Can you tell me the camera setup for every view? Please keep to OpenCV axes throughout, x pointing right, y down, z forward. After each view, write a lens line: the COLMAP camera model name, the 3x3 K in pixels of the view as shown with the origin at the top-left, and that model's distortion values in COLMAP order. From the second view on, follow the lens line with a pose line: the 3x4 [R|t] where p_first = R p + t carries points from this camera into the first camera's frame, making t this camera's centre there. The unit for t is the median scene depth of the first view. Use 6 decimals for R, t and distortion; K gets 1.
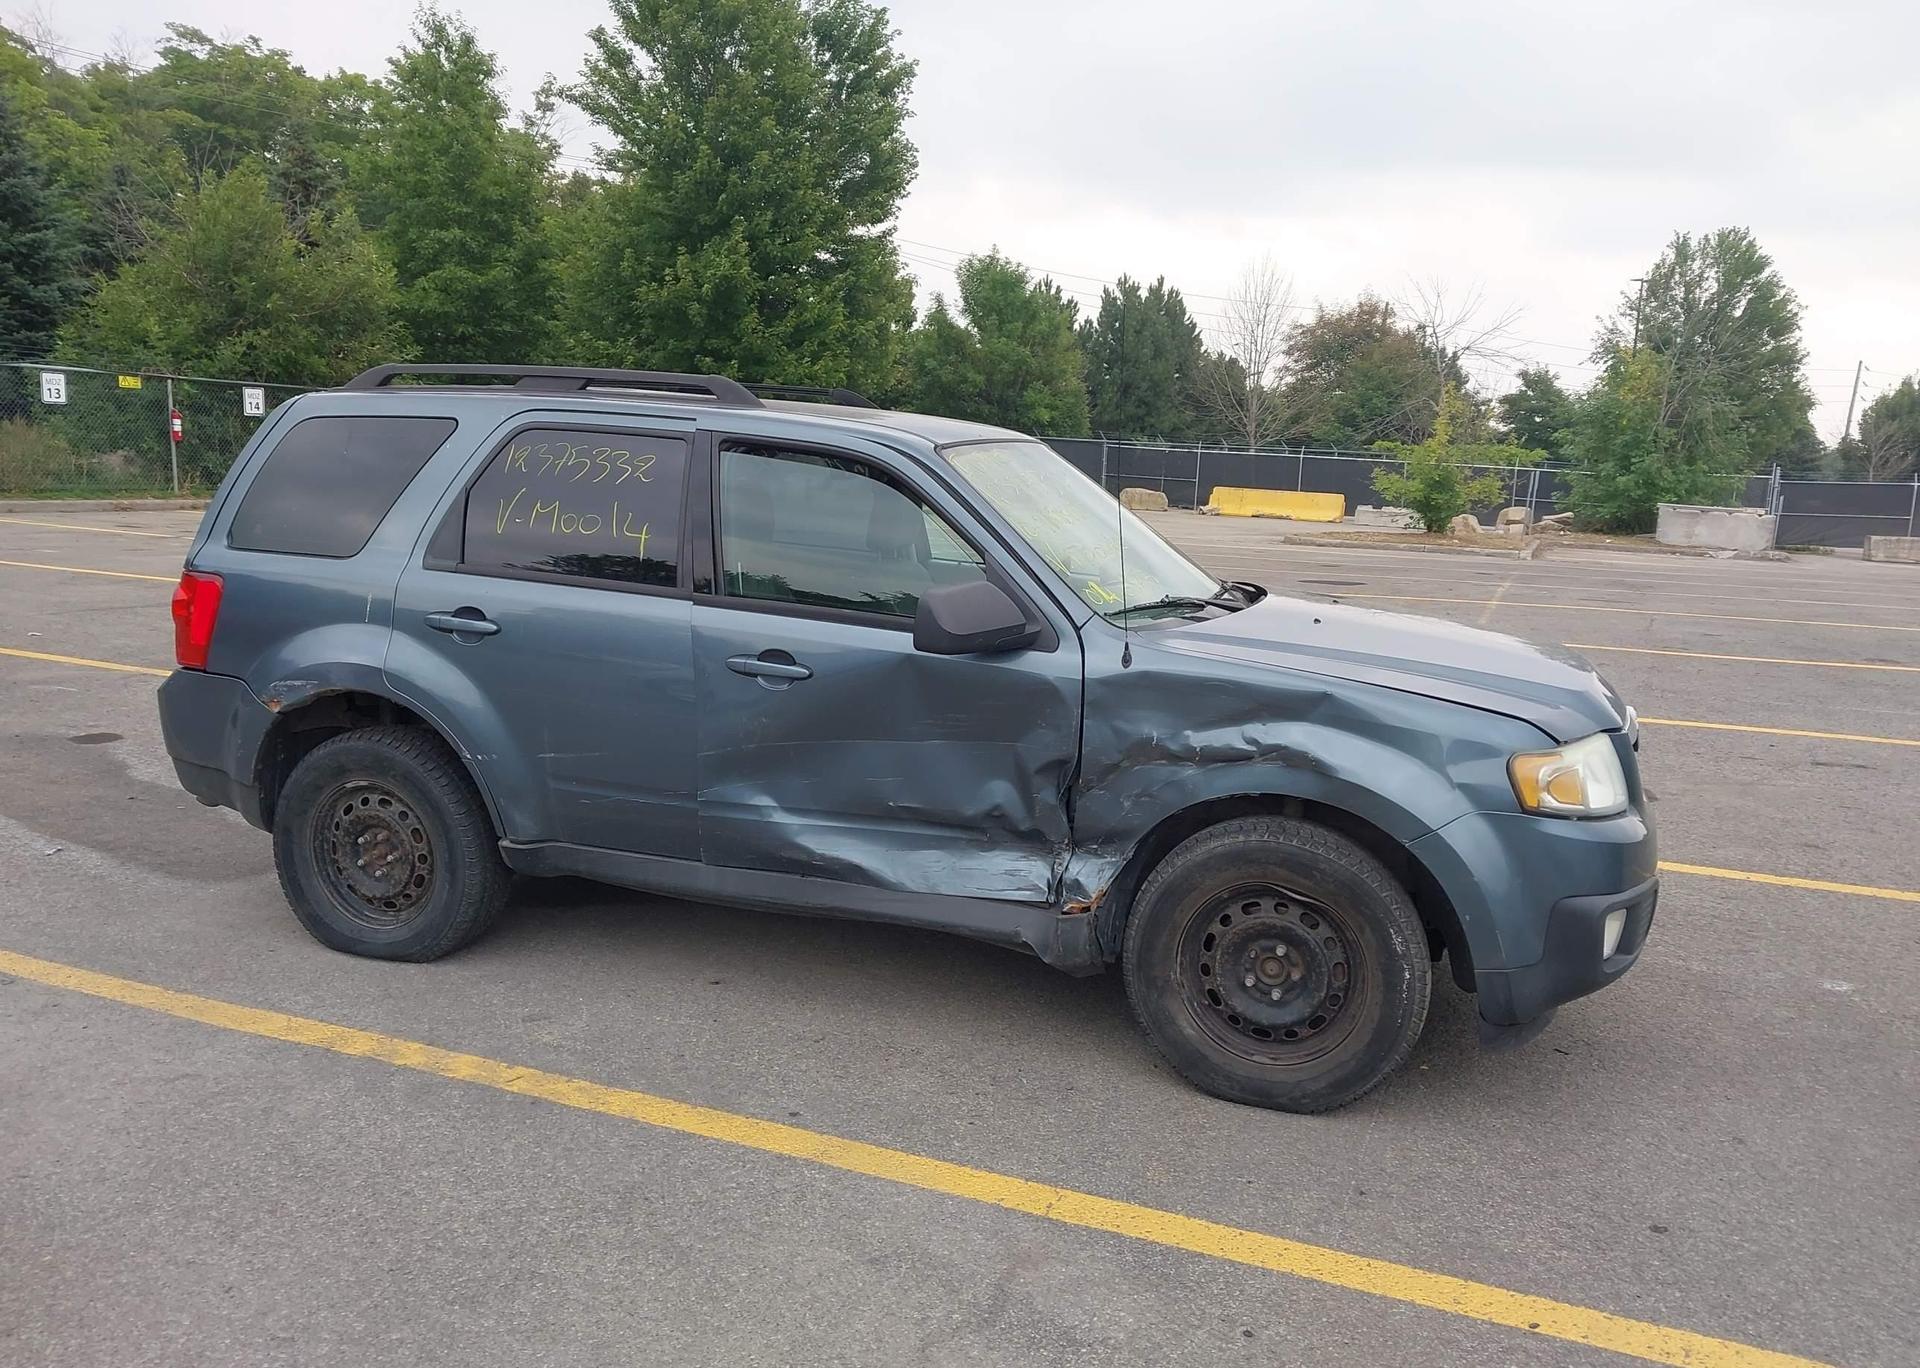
lens RADIAL K [[1514.6, 0, 944.8], [0, 1514.6, 698.2], [0, 0, 1]] dist [0.017806, -0.020177]
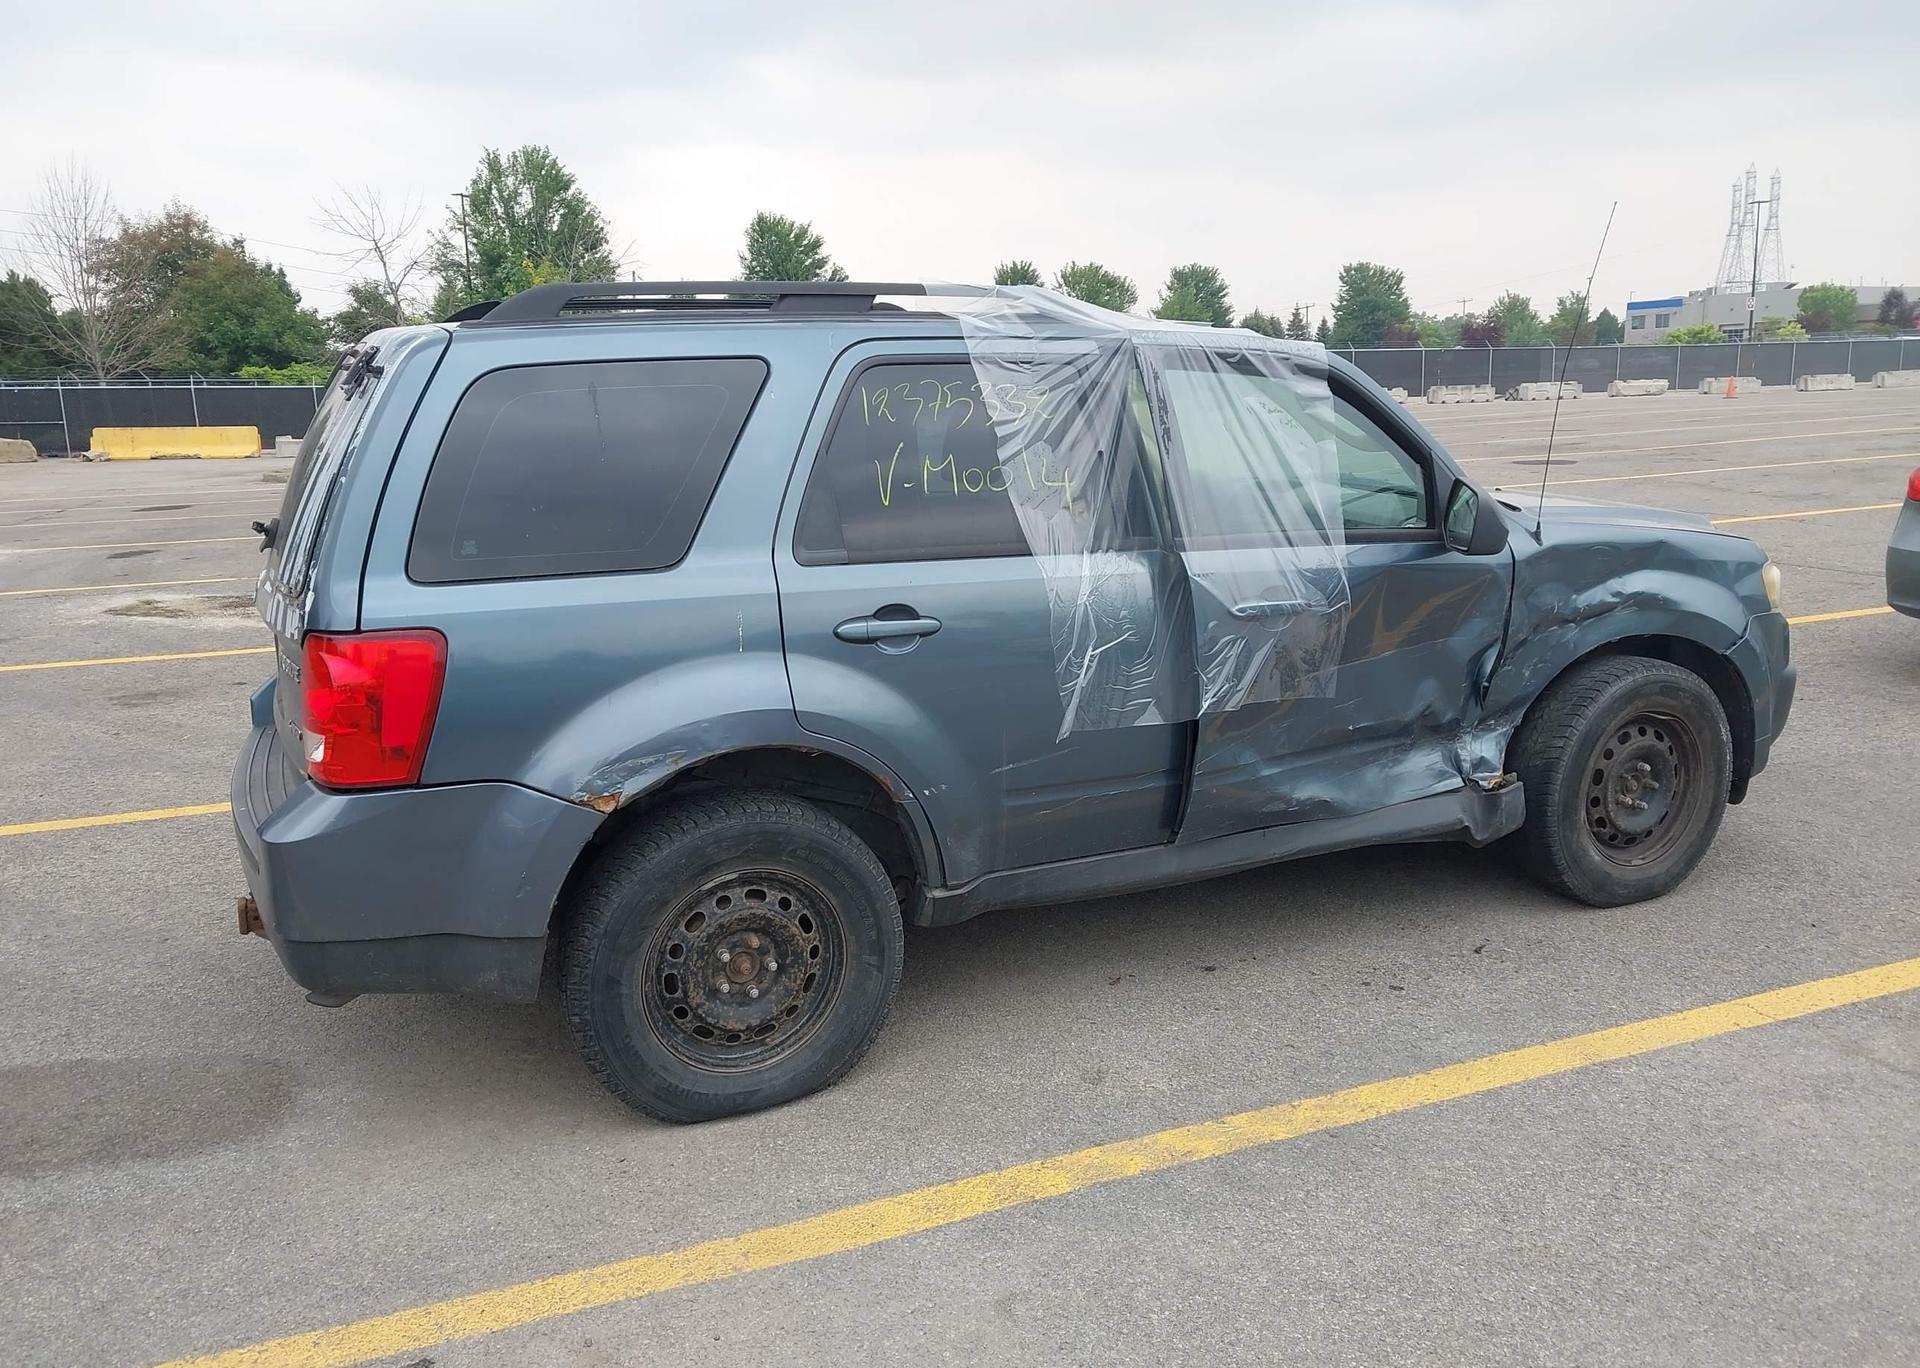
lens RADIAL K [[1514.6, 0, 957.4], [0, 1514.6, 694.7], [0, 0, 1]] dist [0.017806, -0.020177]
pose [[0.719356, -0.200832, 0.664977, -0.141716], [0.167392, 0.979201, 0.114651, -0.017022], [-0.674171, 0.028837, 0.738012, 0.074706]]
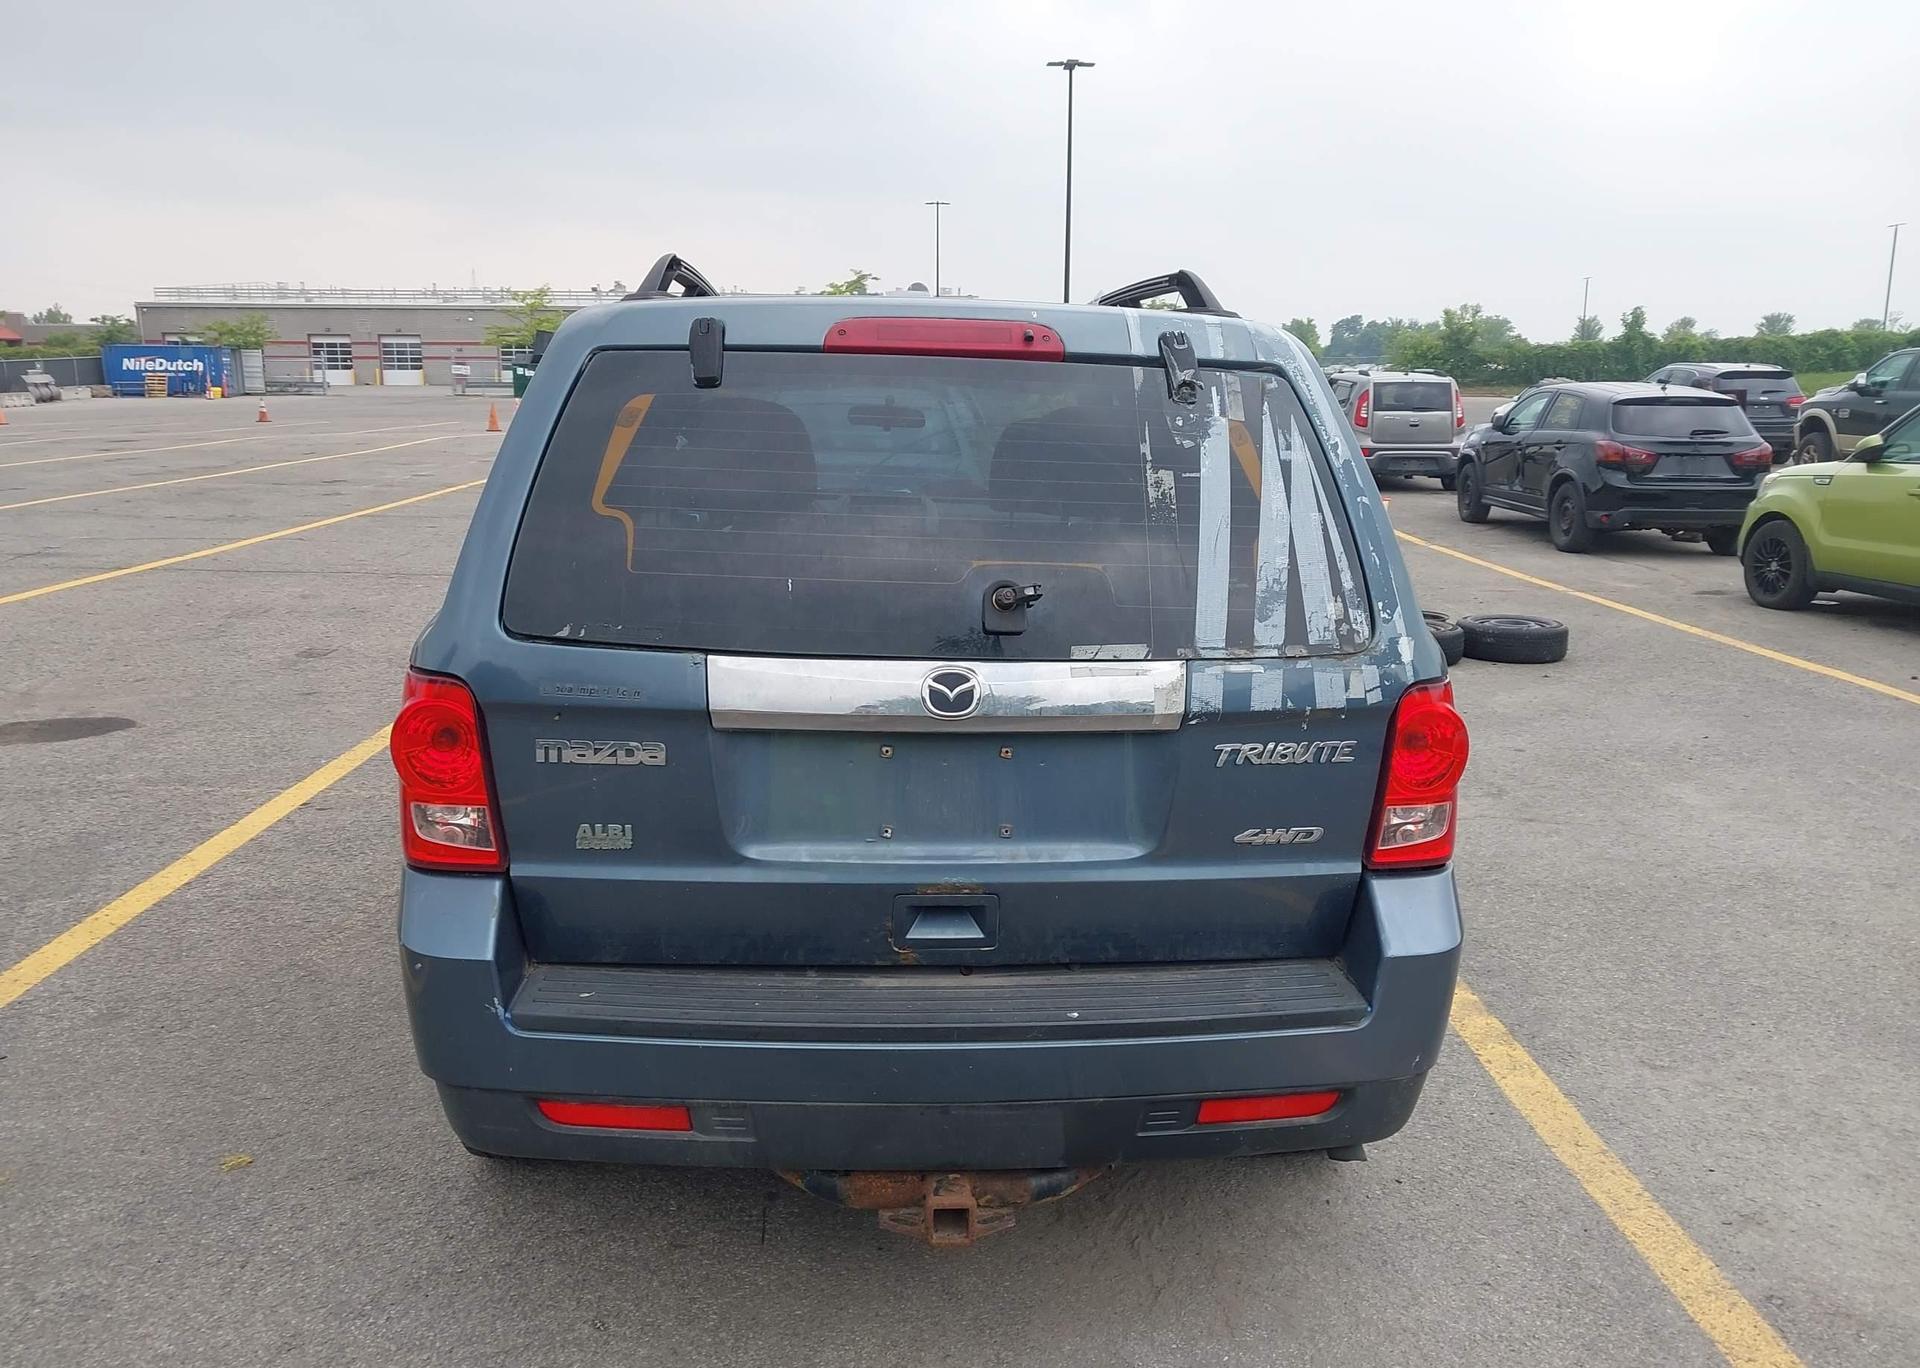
lens RADIAL K [[1514.6, 0, 956.0], [0, 1514.6, 689.2], [0, 0, 1]] dist [0.017806, -0.020177]
pose [[-0.397494, -0.223131, 0.890063, -0.173143], [0.122691, 0.948351, 0.292536, -0.048618], [-0.909365, 0.225484, -0.349588, 0.258189]]
